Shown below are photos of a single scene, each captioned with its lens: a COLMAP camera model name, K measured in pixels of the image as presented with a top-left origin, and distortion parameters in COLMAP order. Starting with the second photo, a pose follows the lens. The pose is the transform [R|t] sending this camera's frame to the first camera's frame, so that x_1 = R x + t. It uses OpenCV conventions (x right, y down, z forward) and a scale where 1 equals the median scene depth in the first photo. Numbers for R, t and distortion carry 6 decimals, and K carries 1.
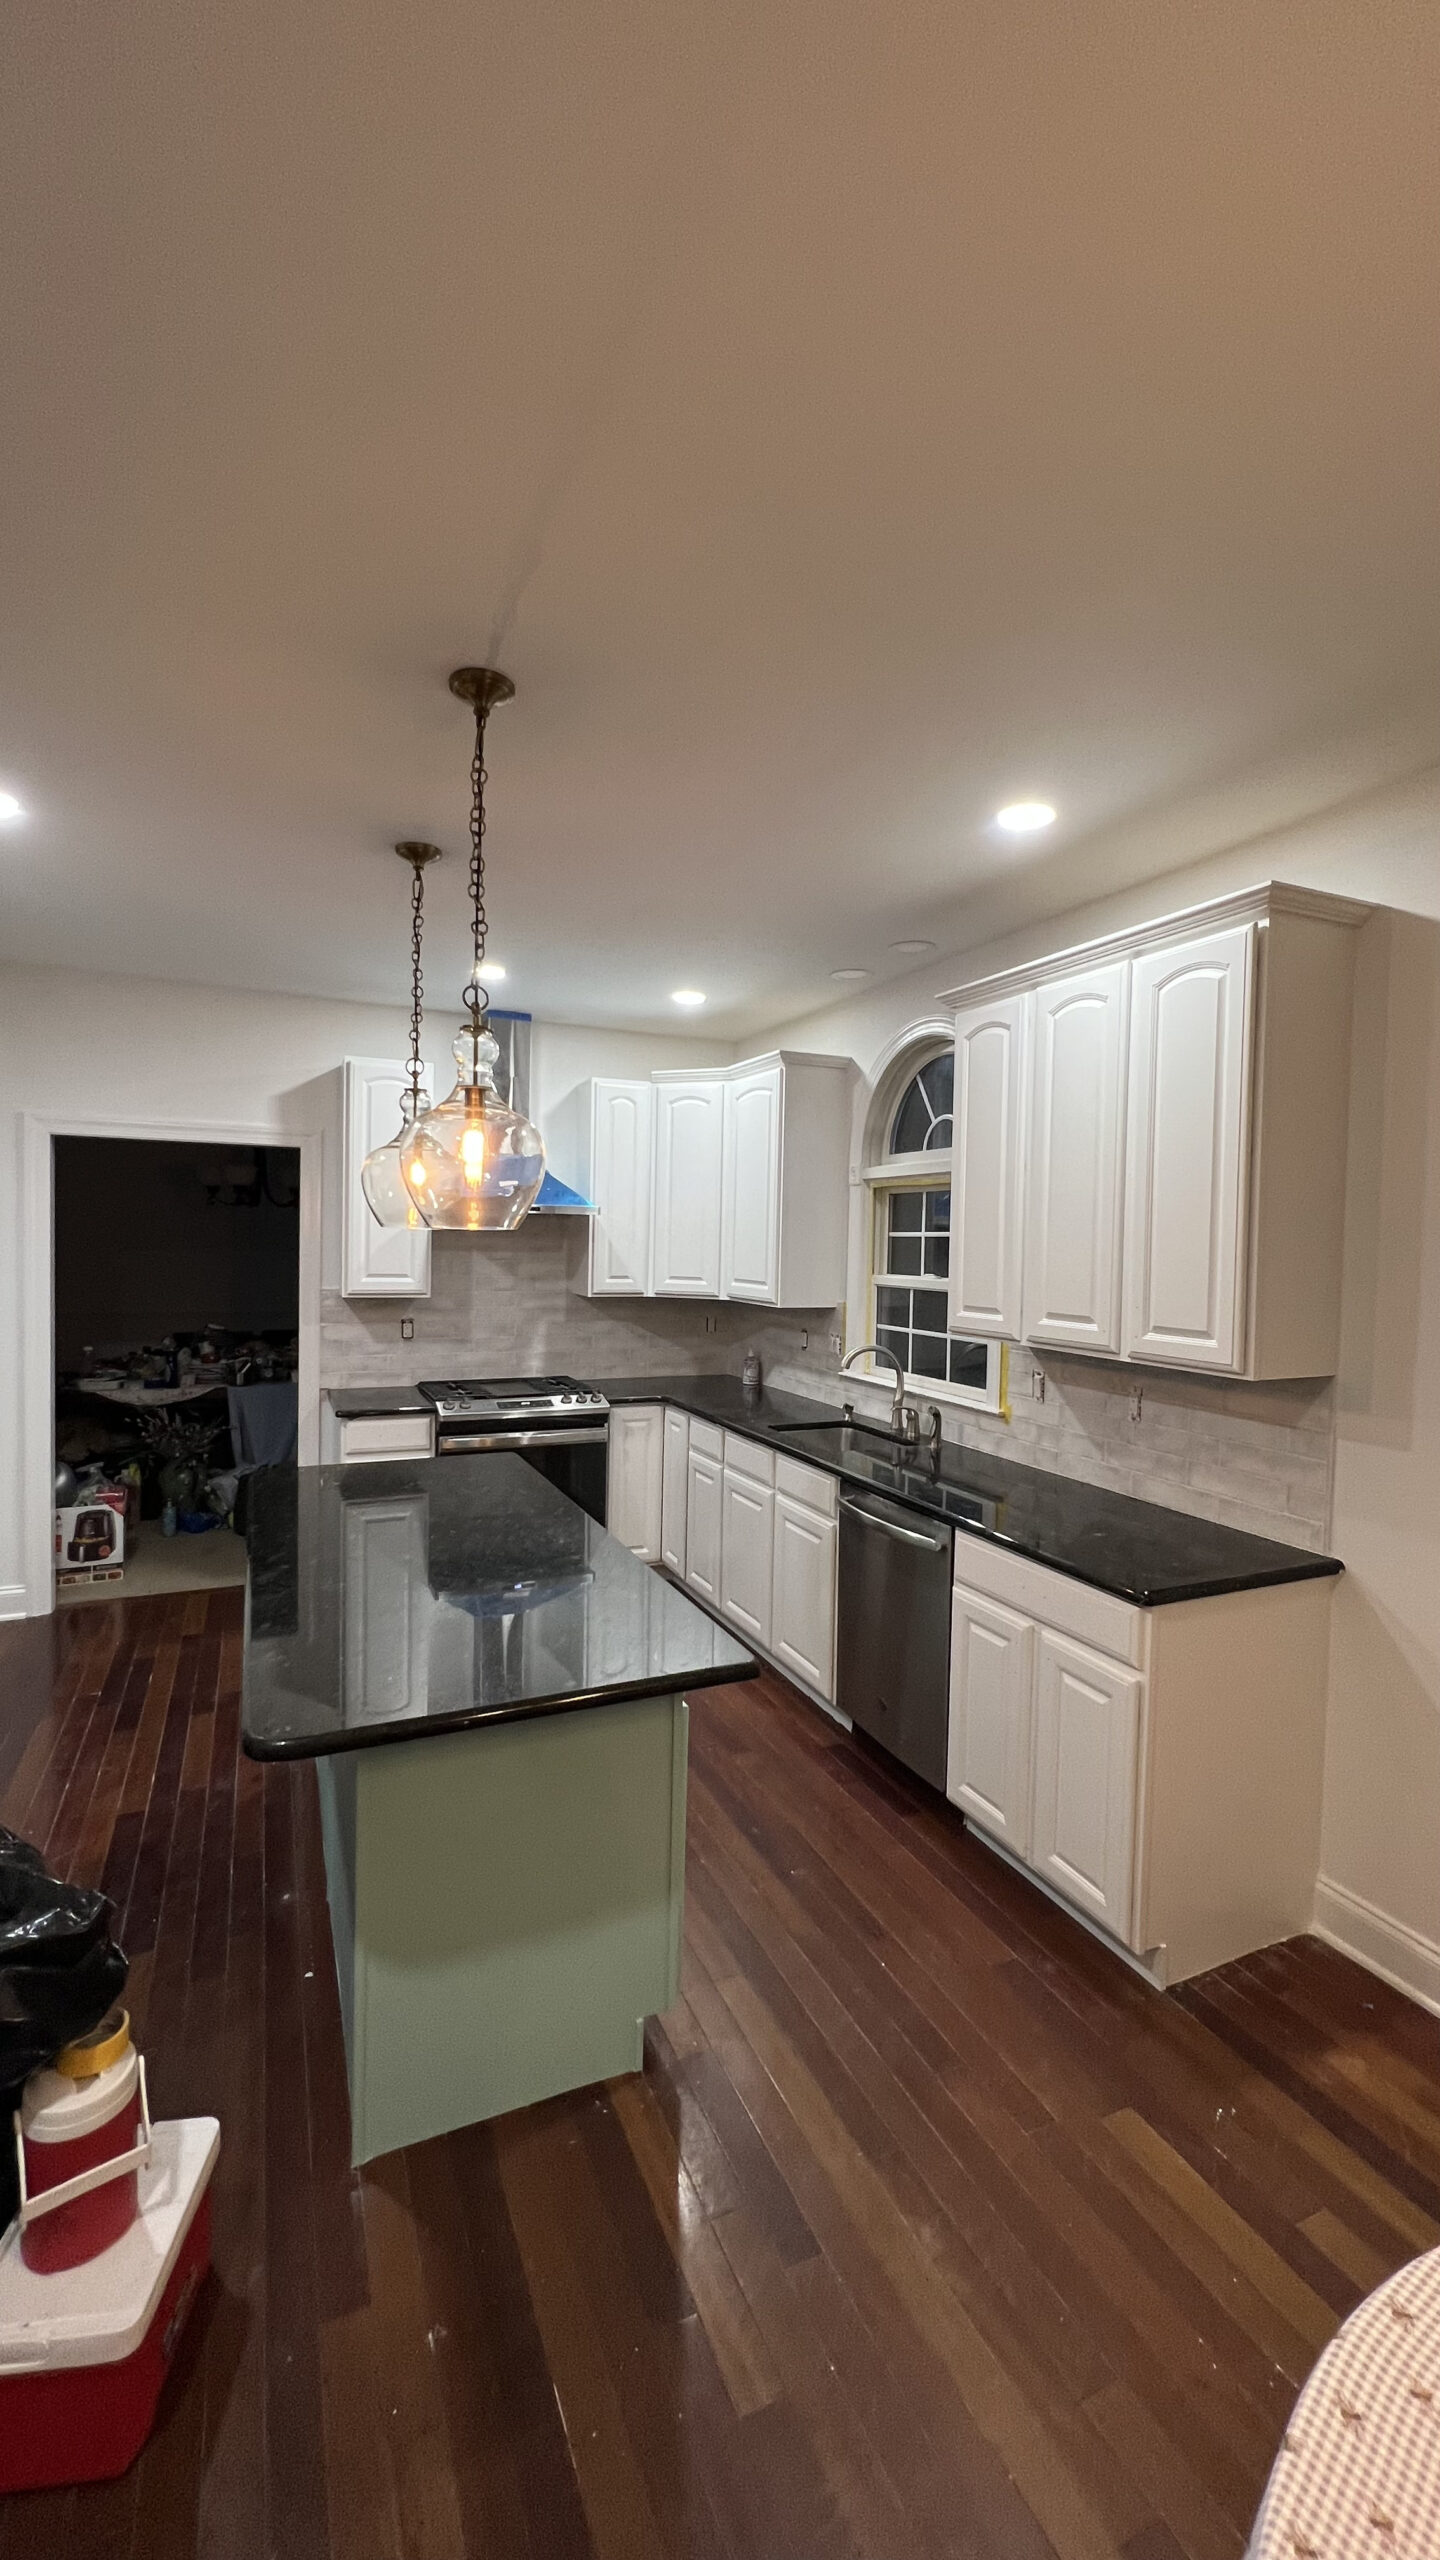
lens RADIAL K [[1023.2, 0, 723.8], [0, 1023.2, 1275.9], [0, 0, 1]] dist [-0.003633, 0.000300]
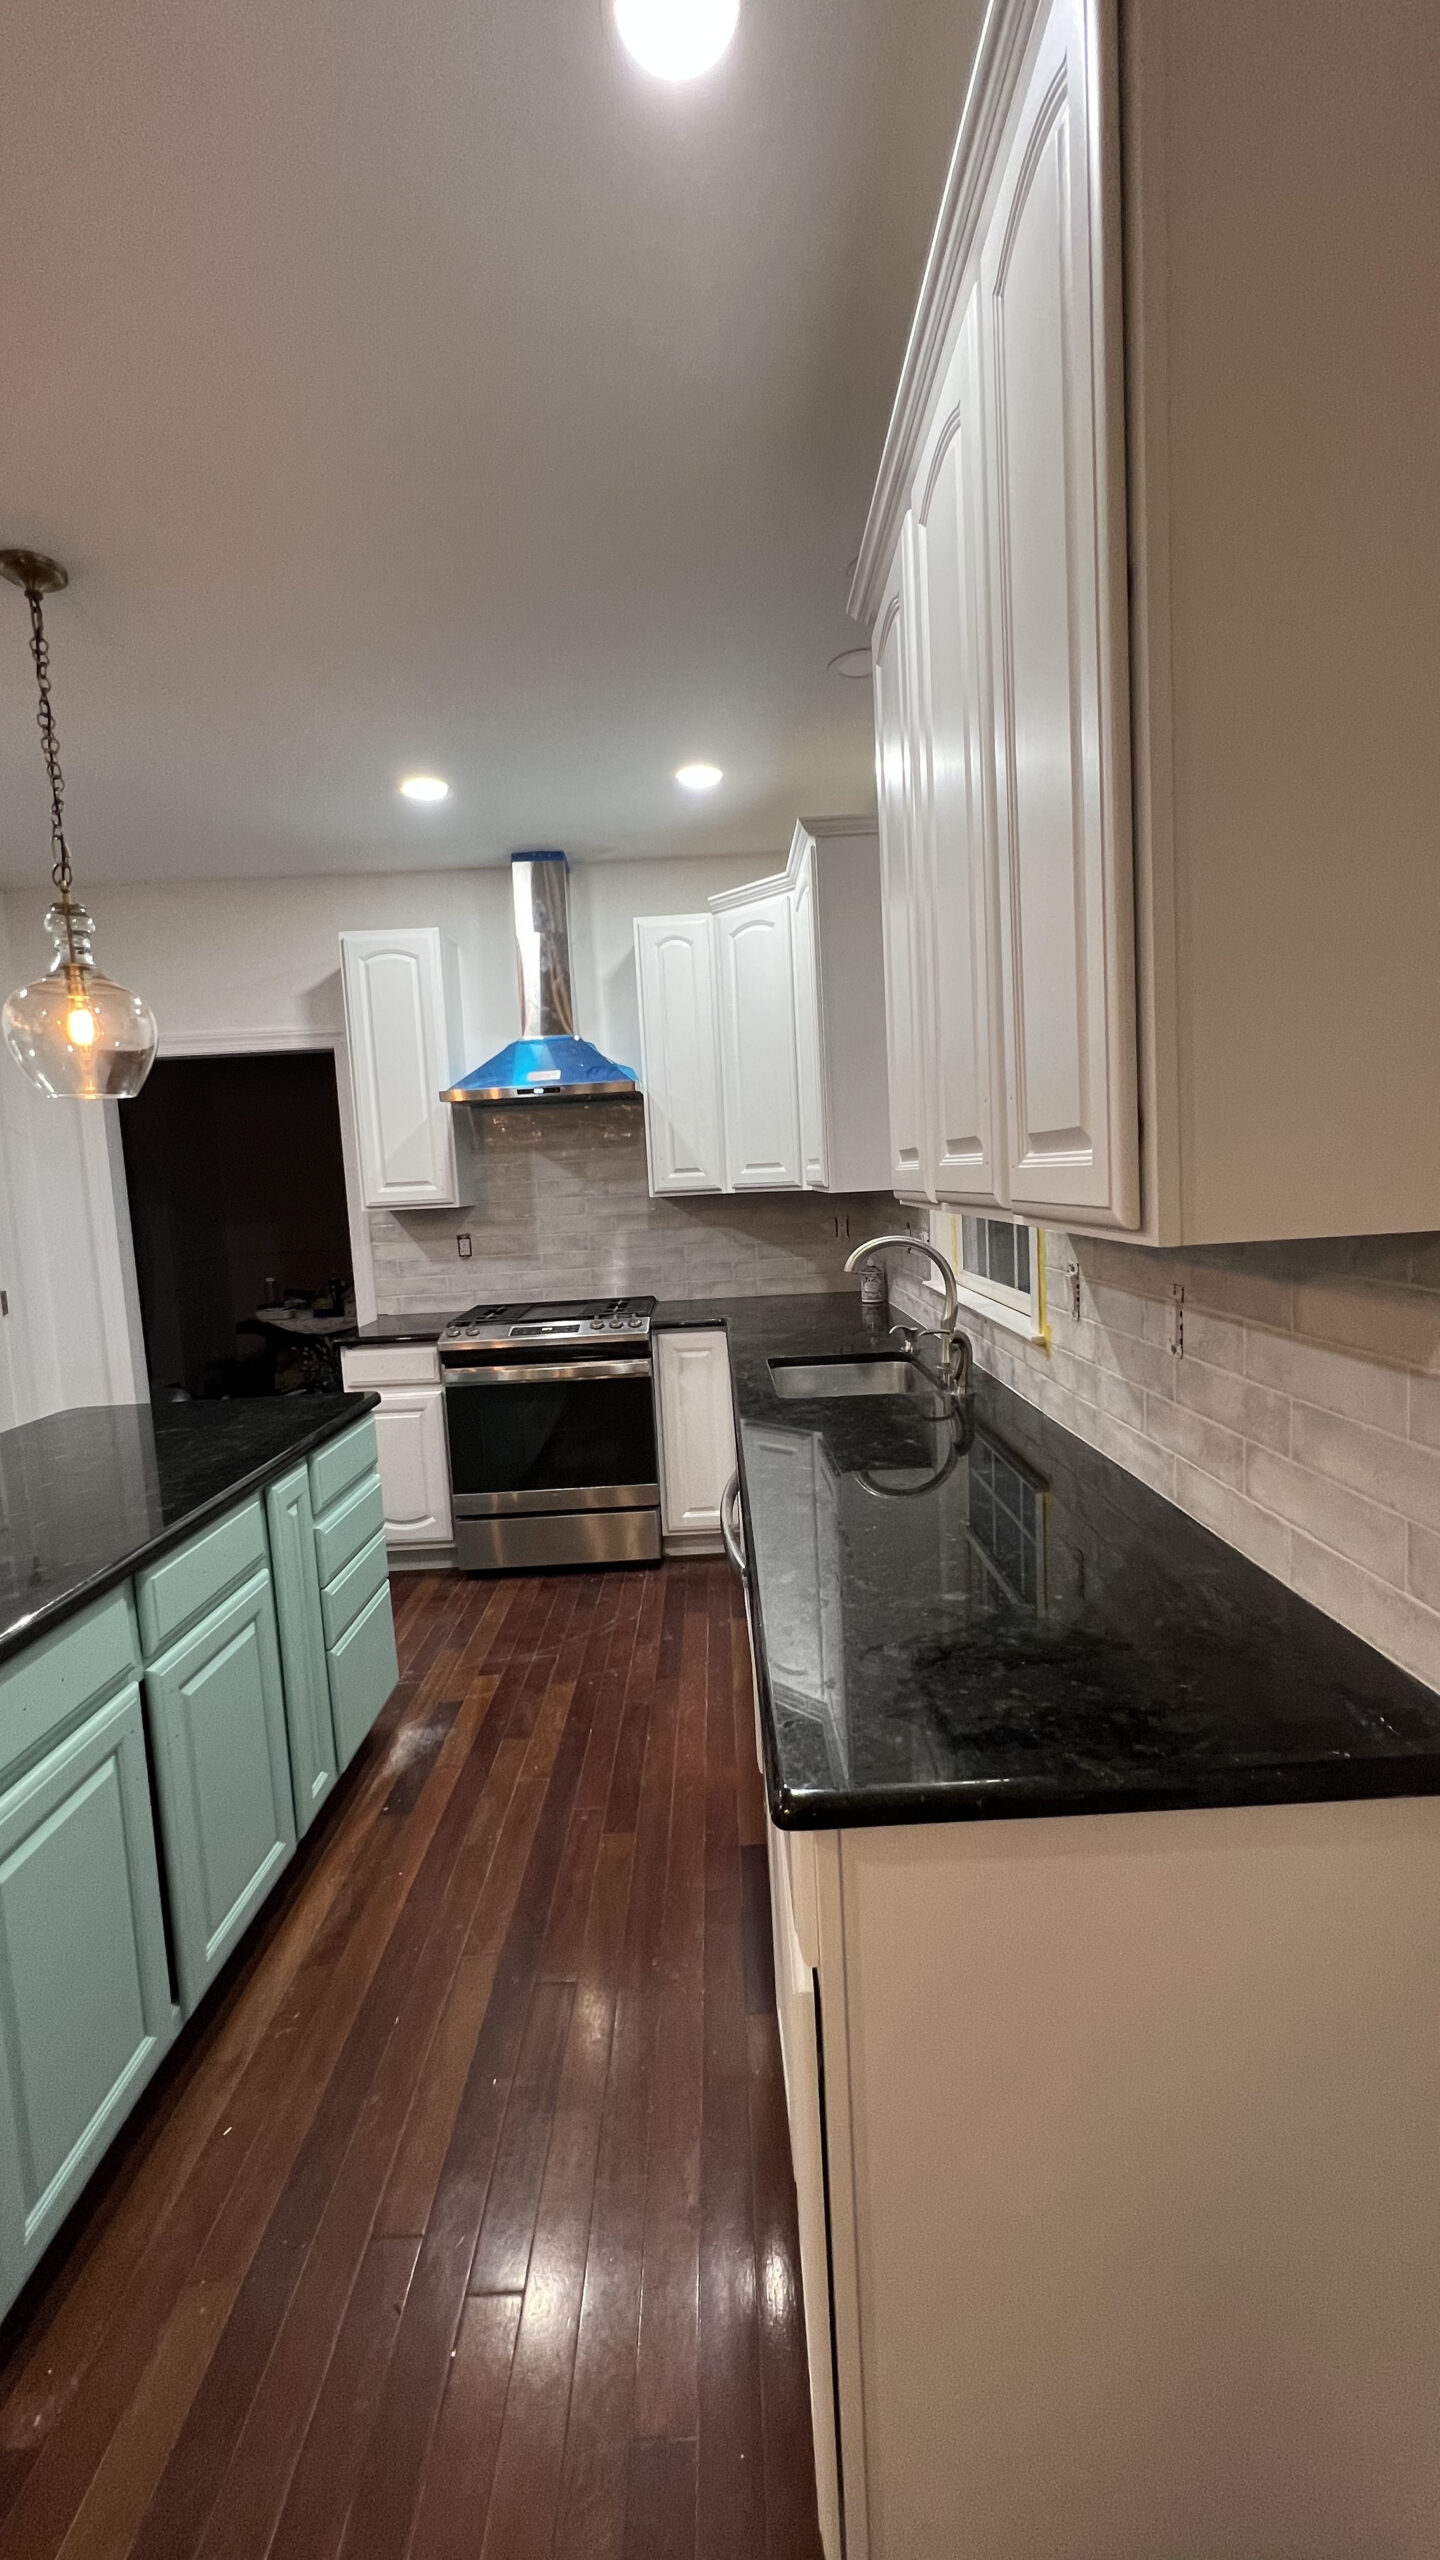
lens RADIAL K [[1023.2, 0, 721.4], [0, 1023.2, 1277.4], [0, 0, 1]] dist [-0.003633, 0.000300]
pose [[0.915477, -0.027636, -0.401421, 0.246029], [0.056371, 0.996609, 0.059948, 0.039143], [0.398403, -0.077510, 0.913930, 0.289129]]
